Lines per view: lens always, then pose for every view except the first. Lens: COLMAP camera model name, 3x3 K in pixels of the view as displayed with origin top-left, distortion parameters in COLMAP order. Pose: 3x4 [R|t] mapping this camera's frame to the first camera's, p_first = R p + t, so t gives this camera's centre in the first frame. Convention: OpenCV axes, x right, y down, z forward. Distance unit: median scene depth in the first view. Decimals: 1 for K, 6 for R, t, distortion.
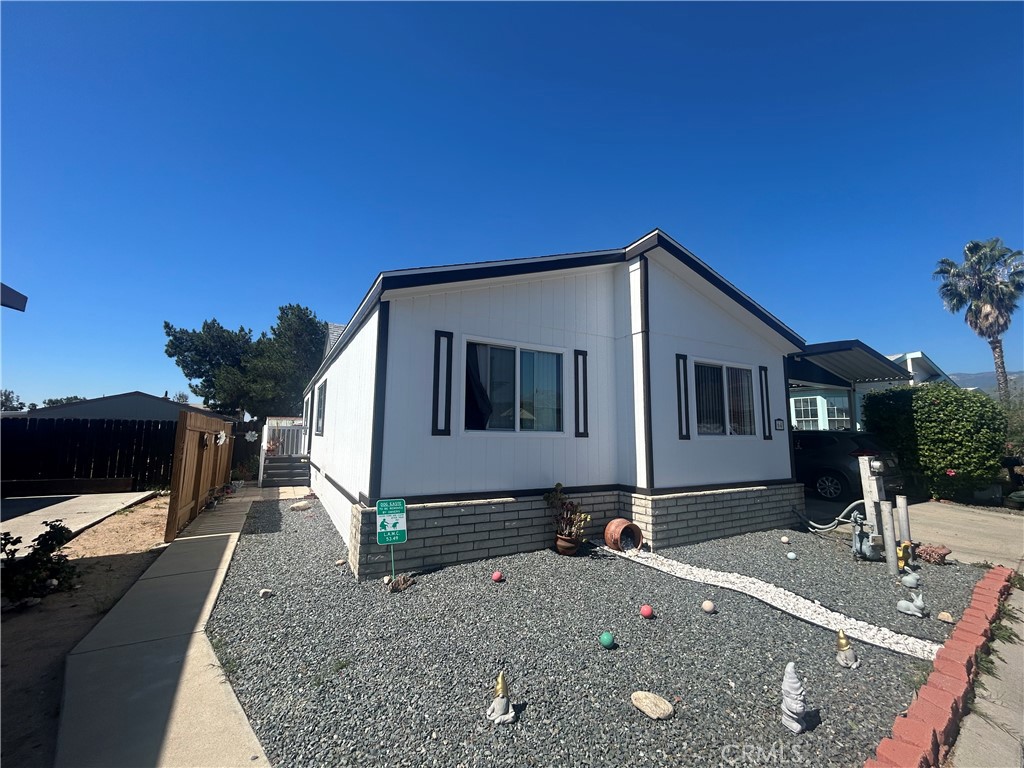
lens RADIAL K [[414.1, 0, 510.5], [0, 414.1, 382.3], [0, 0, 1]] dist [0.004852, 0.001178]
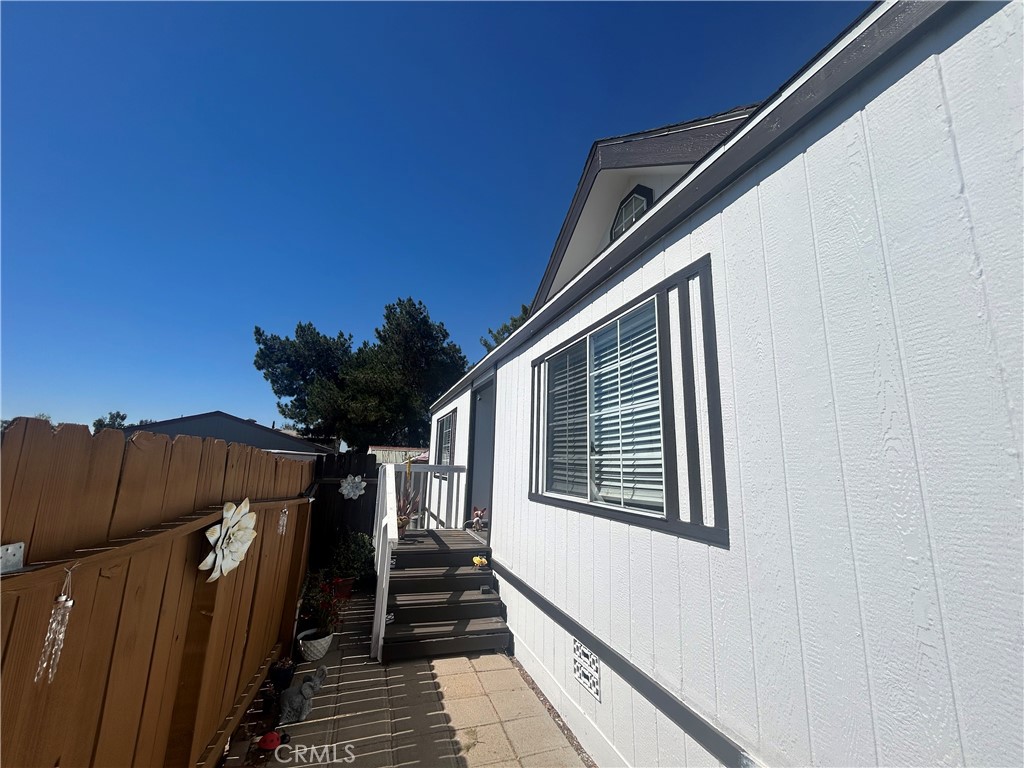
lens RADIAL K [[414.1, 0, 513.6], [0, 414.1, 387.9], [0, 0, 1]] dist [0.004852, 0.001178]
pose [[0.984476, -0.007087, -0.175374, -0.191831], [-0.005160, 0.997584, -0.069279, 0.027460], [0.175442, 0.069108, 0.982061, 0.298884]]
